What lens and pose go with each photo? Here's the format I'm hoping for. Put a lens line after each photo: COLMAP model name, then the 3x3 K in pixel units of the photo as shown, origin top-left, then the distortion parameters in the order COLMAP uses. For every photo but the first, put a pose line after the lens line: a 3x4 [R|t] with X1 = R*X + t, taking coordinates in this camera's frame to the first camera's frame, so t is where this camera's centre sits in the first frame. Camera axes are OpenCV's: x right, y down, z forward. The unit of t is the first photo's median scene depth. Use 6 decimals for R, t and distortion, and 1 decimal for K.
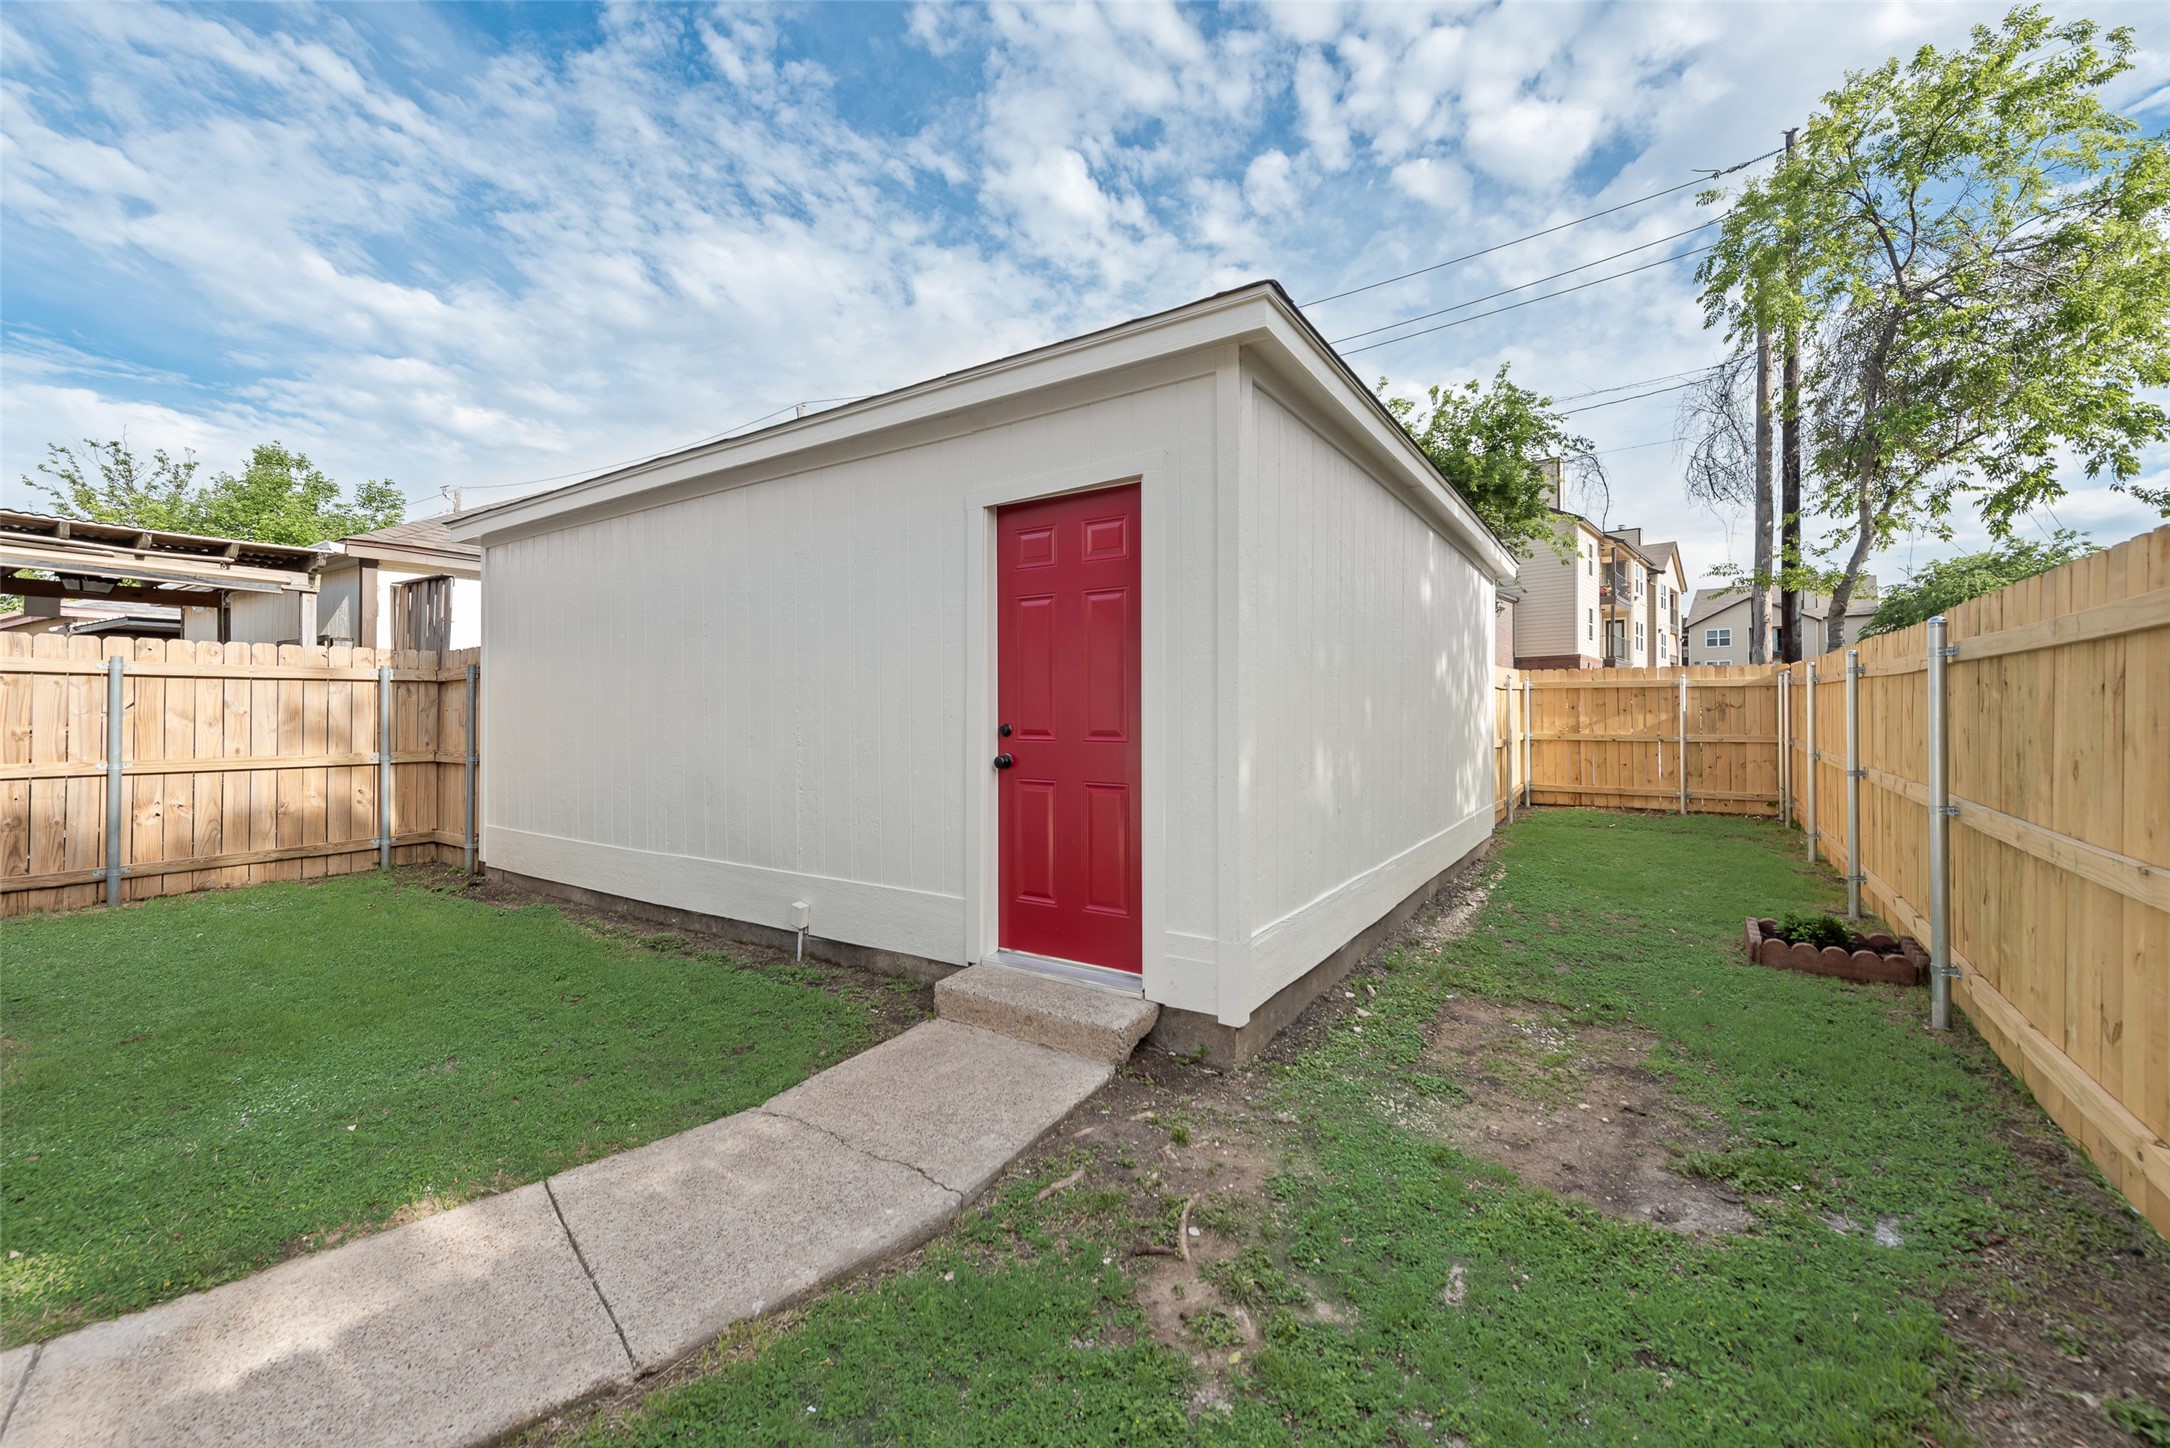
lens RADIAL K [[860.6, 0, 1080.1], [0, 860.6, 715.8], [0, 0, 1]] dist [0.001951, 0.000197]
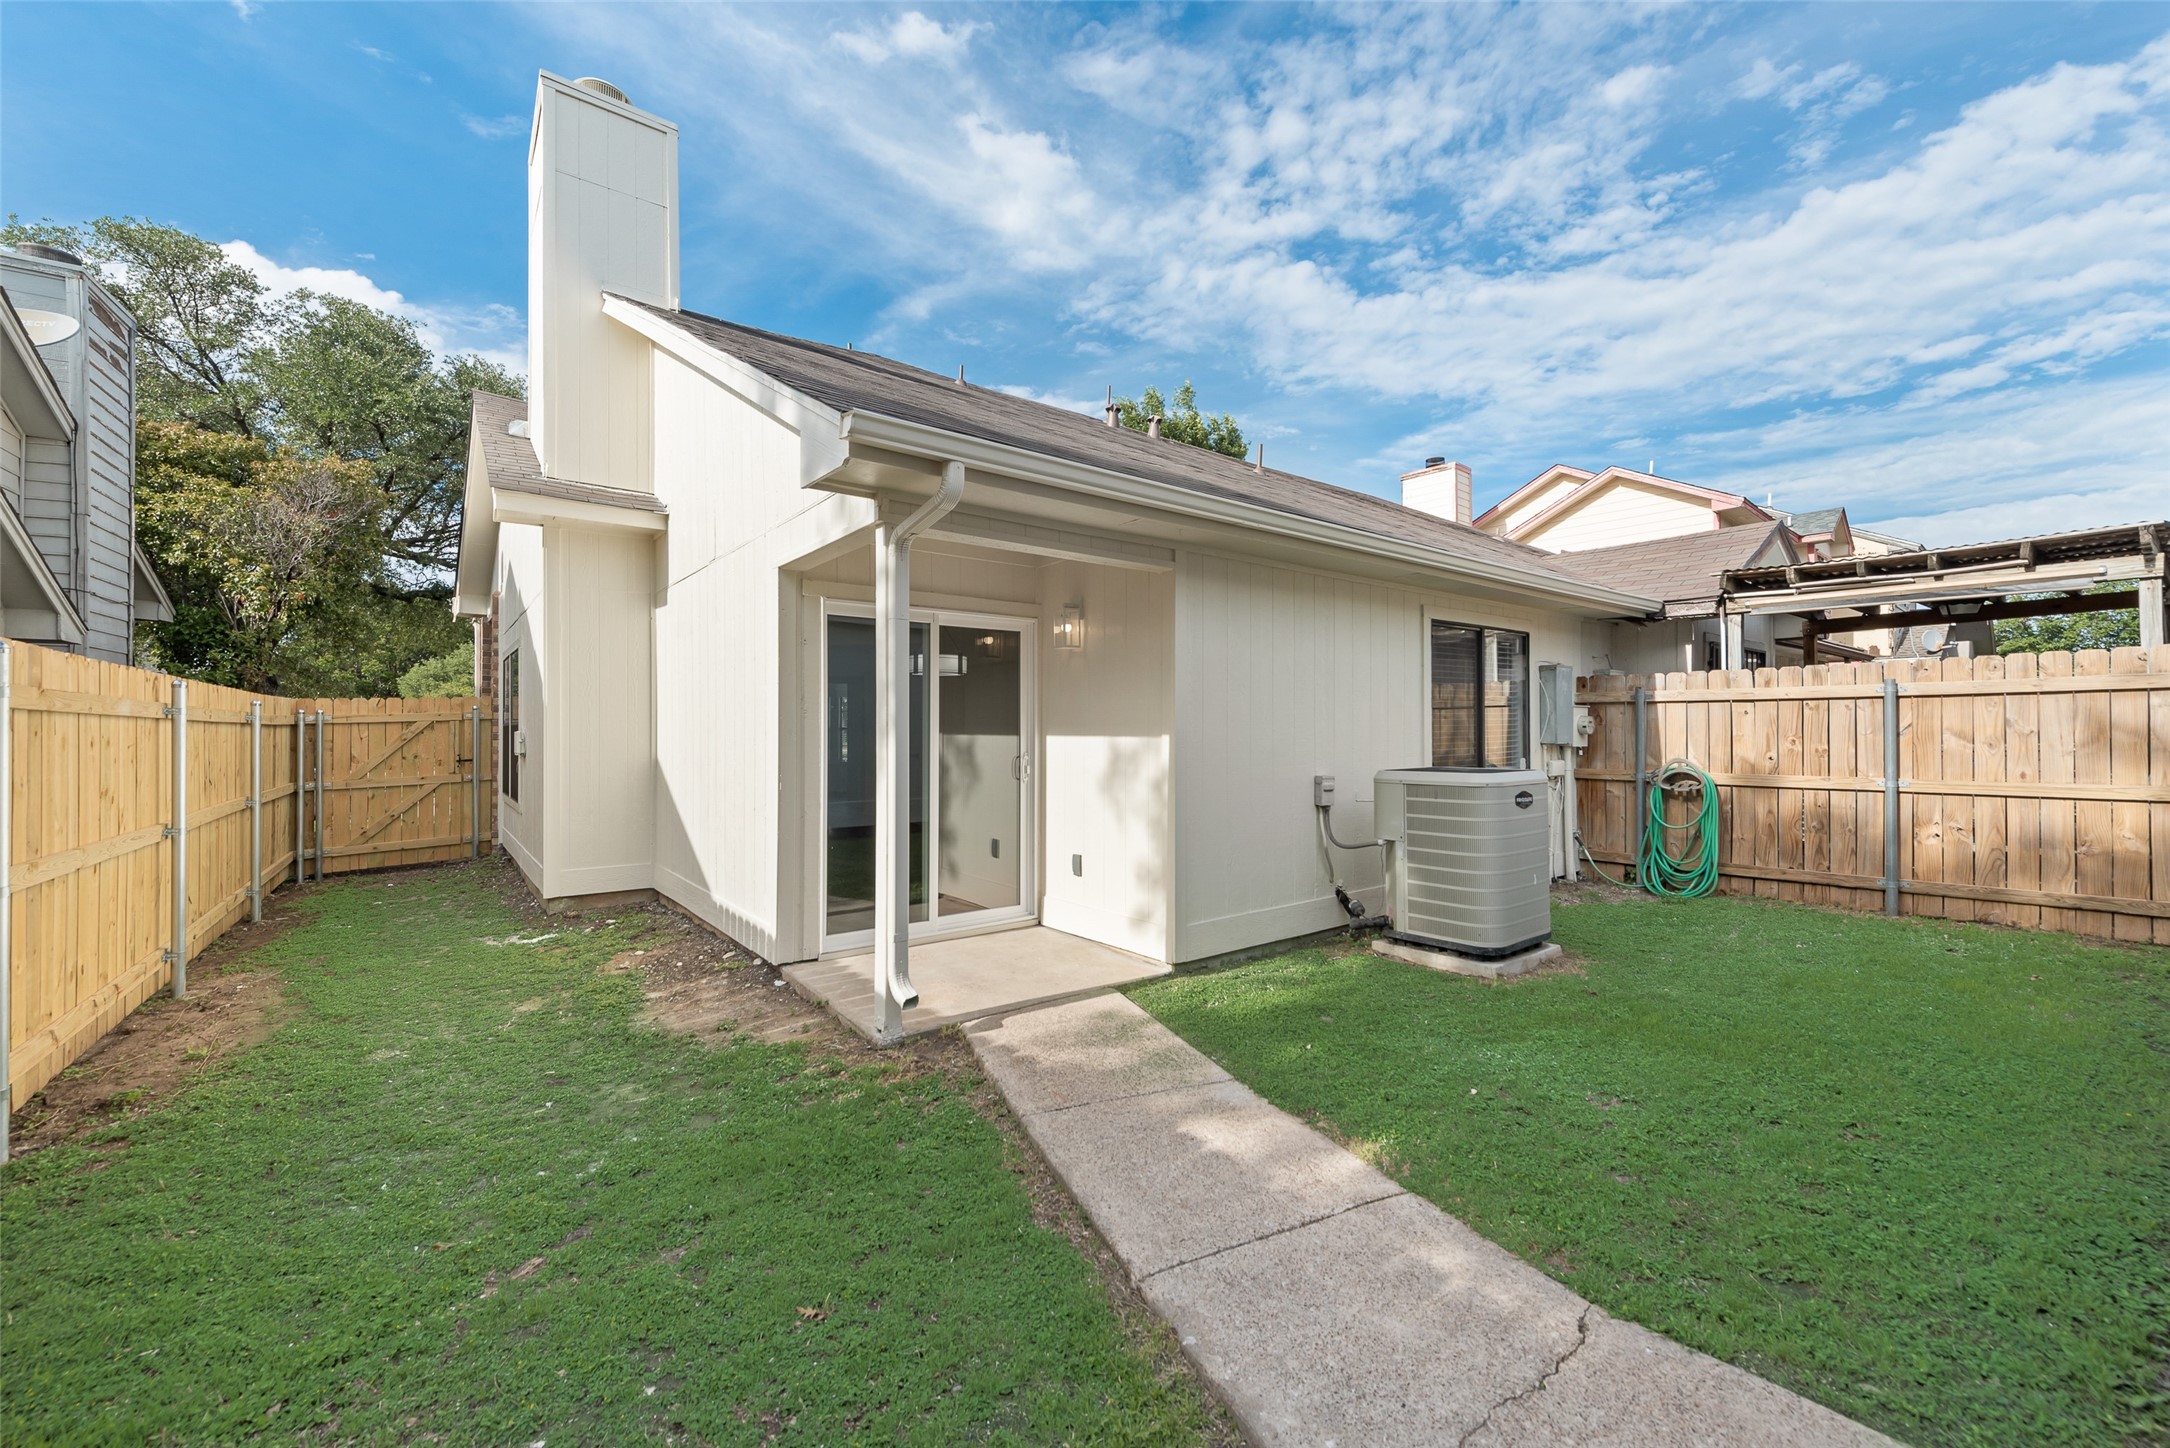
lens RADIAL K [[860.6, 0, 1082.9], [0, 860.6, 729.7], [0, 0, 1]] dist [0.001951, 0.000197]
pose [[-0.342115, -0.004025, -0.939649, 0.219782], [0.002788, 0.999982, -0.005299, -0.004910], [0.939654, -0.004433, -0.342098, 0.446856]]
